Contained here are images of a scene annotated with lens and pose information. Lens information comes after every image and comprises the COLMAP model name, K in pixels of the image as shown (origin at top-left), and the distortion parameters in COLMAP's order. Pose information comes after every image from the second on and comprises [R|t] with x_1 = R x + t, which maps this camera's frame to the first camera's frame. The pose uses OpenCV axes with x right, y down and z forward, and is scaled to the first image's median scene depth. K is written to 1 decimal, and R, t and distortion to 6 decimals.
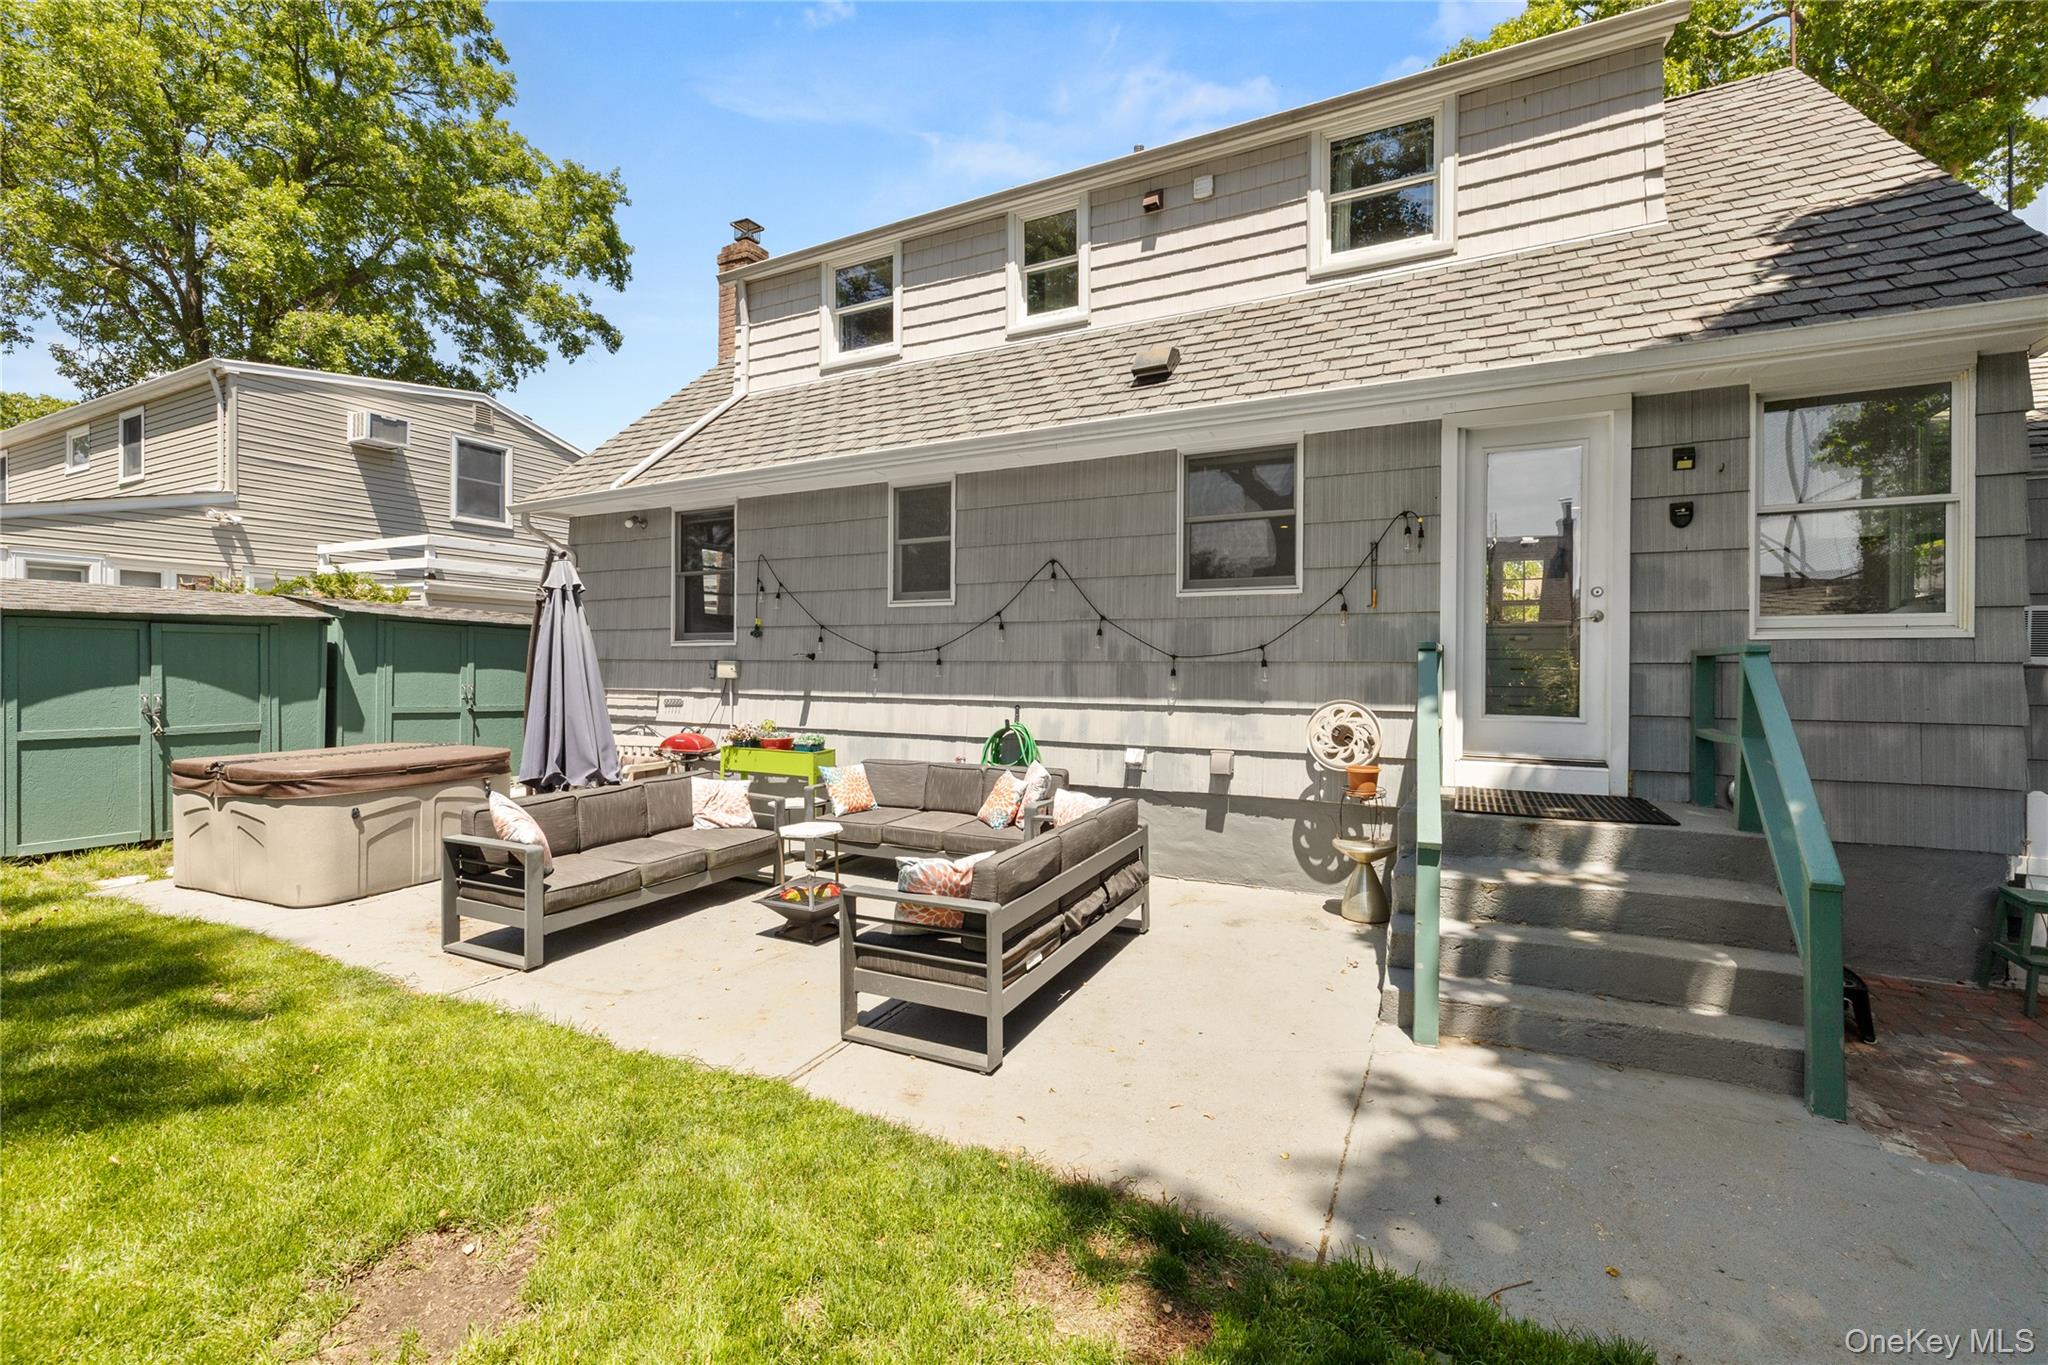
lens RADIAL K [[869.3, 0, 1008.3], [0, 869.3, 669.9], [0, 0, 1]] dist [-0.002407, 0.000056]
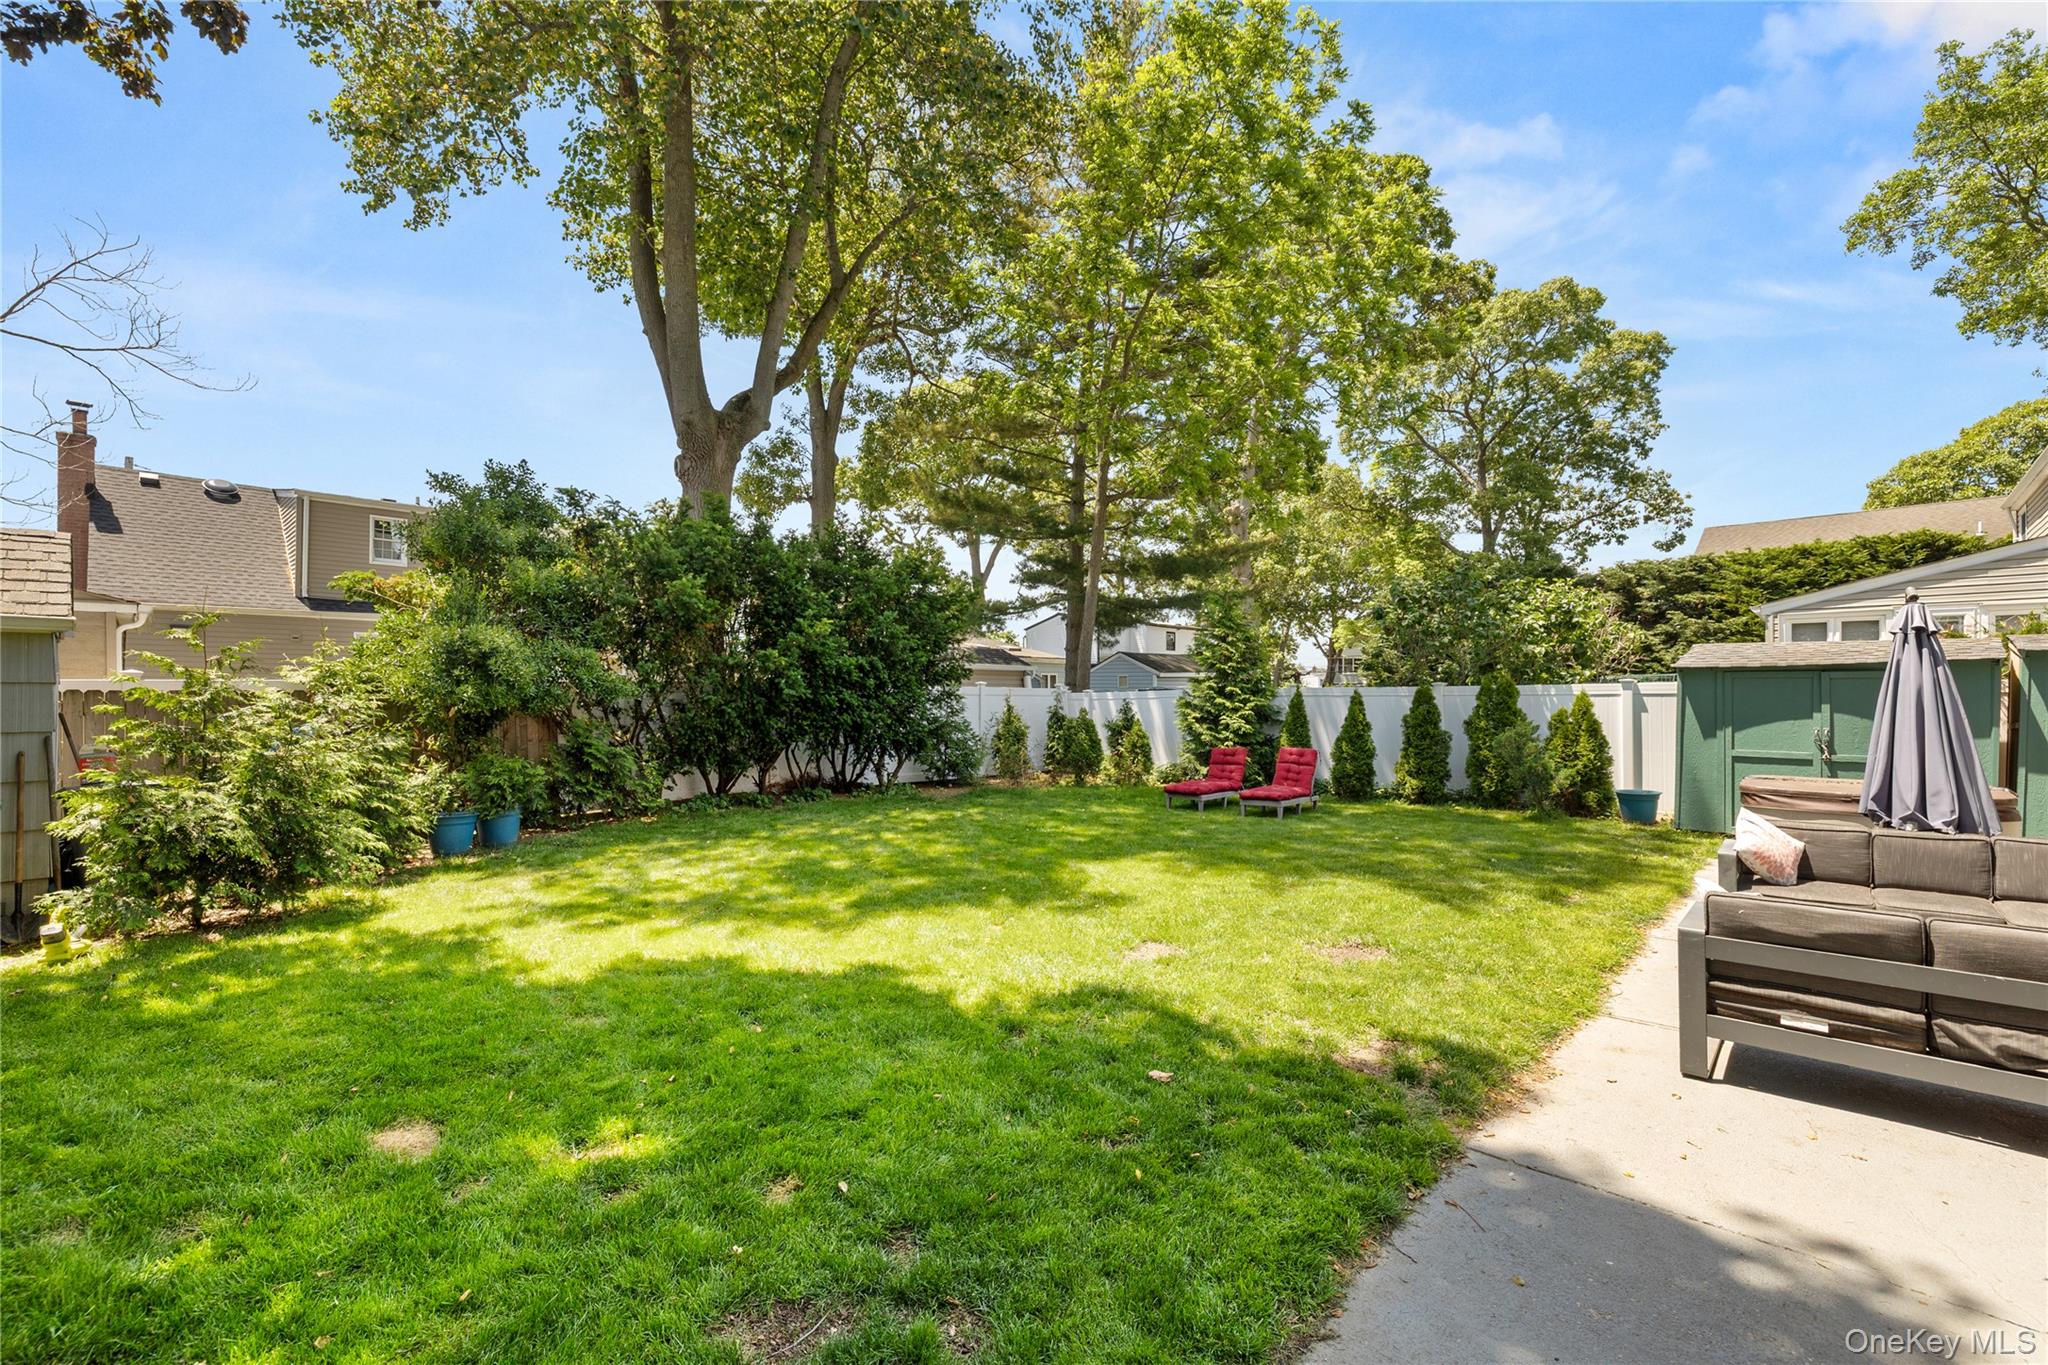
lens RADIAL K [[869.3, 0, 1021.1], [0, 869.3, 687.5], [0, 0, 1]] dist [-0.002407, 0.000056]
pose [[-0.243802, -0.012335, -0.969747, 0.882381], [-0.008322, 0.999909, -0.010627, -0.011280], [0.969789, 0.005479, -0.243882, 0.302378]]
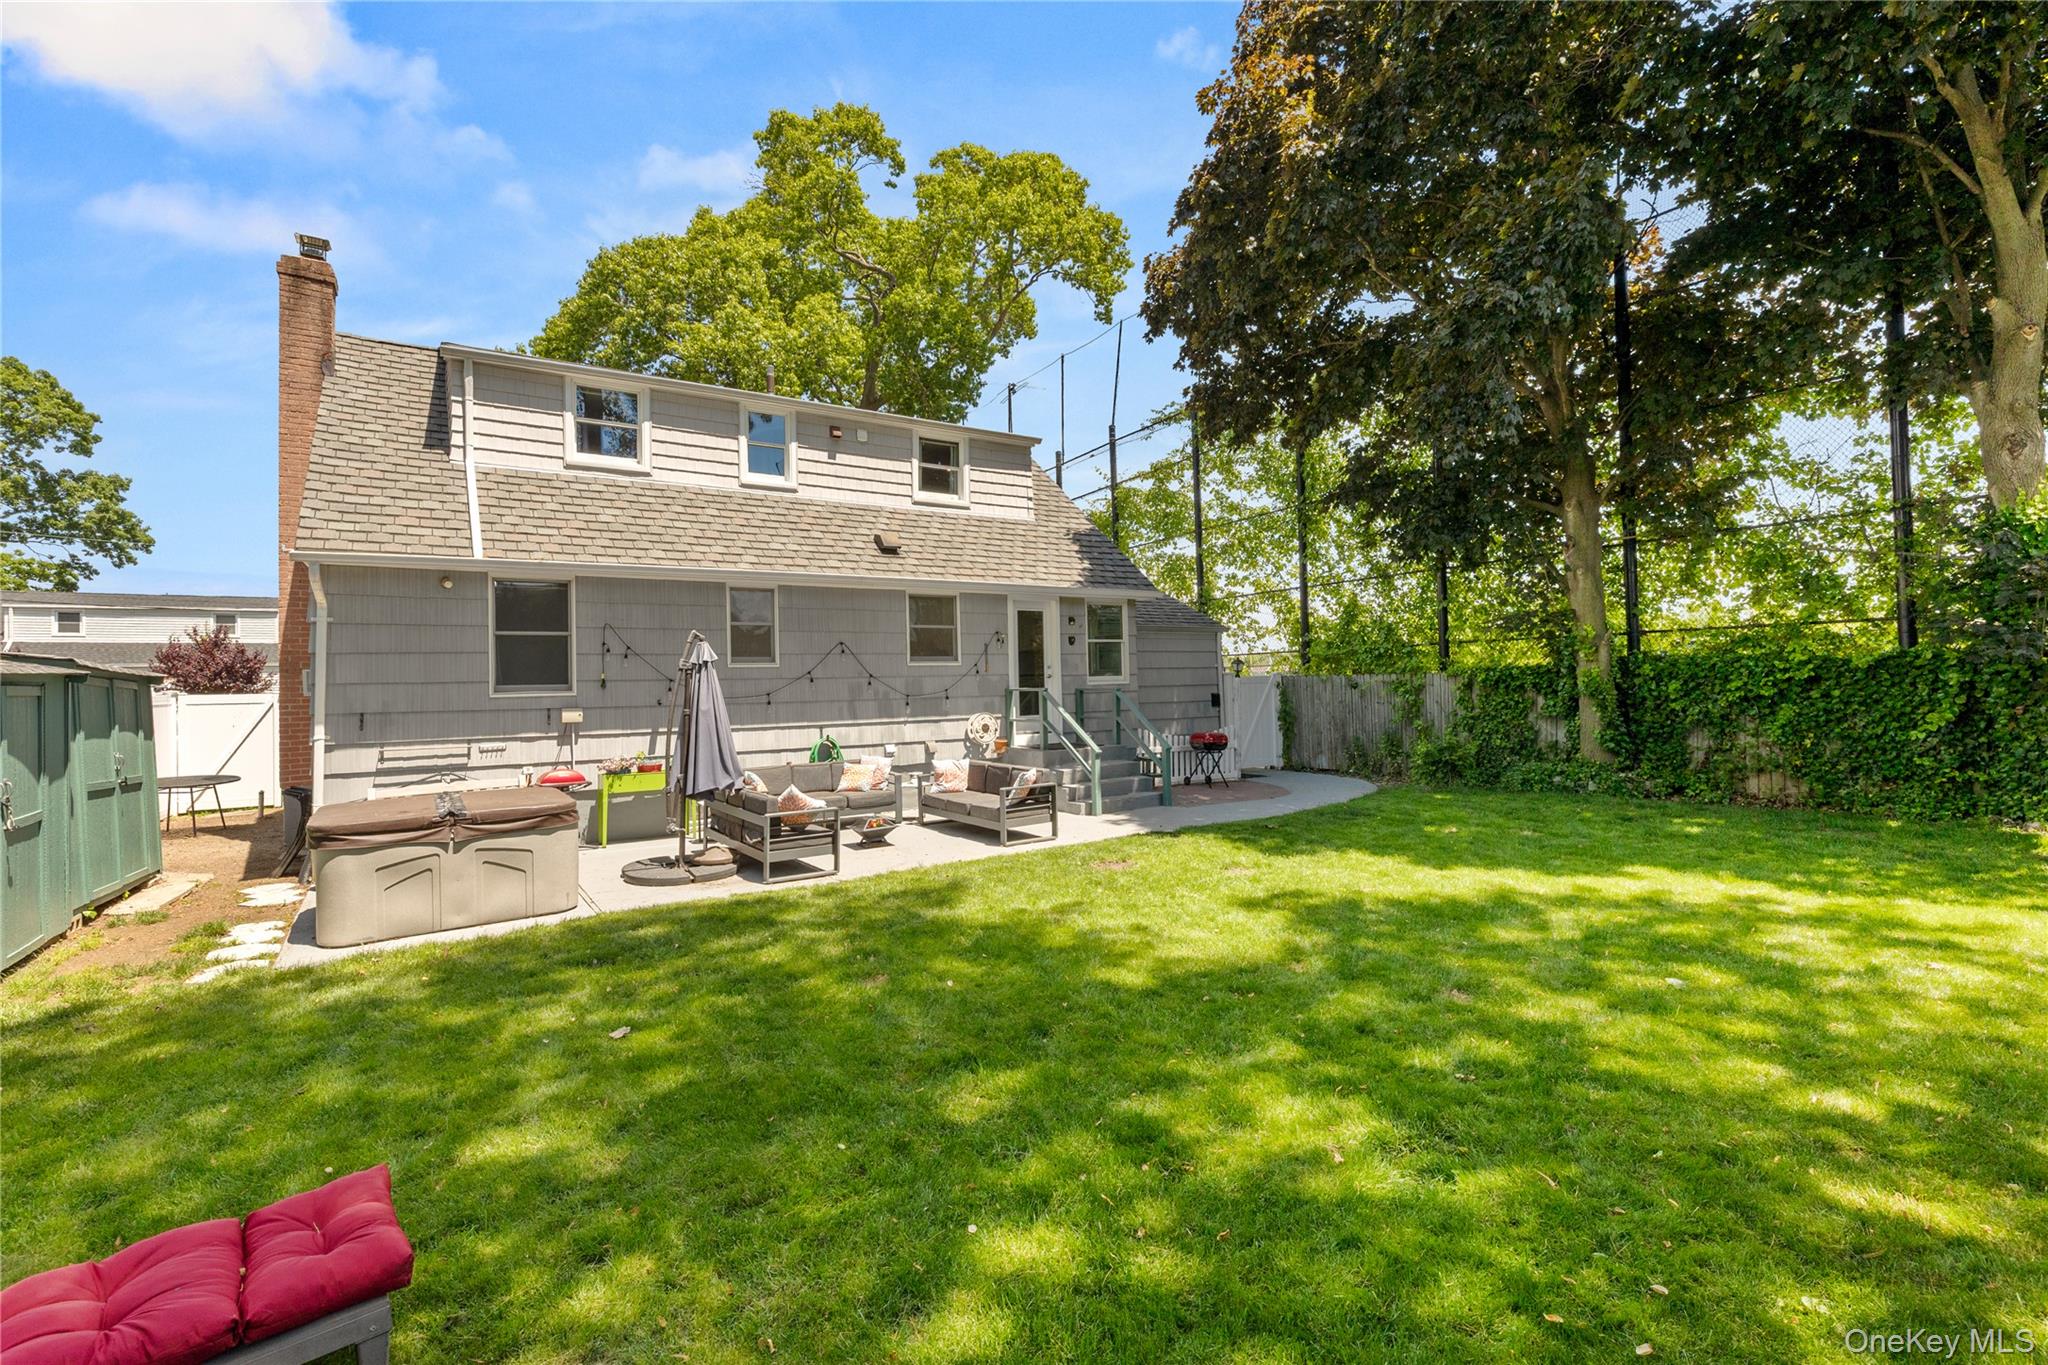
lens RADIAL K [[869.3, 0, 1019.1], [0, 869.3, 679.6], [0, 0, 1]] dist [-0.002407, 0.000056]
pose [[0.491418, -0.009779, 0.870869, -1.160212], [0.028072, 0.999595, -0.004616, -0.029379], [-0.870471, 0.026715, 0.491494, -0.154547]]
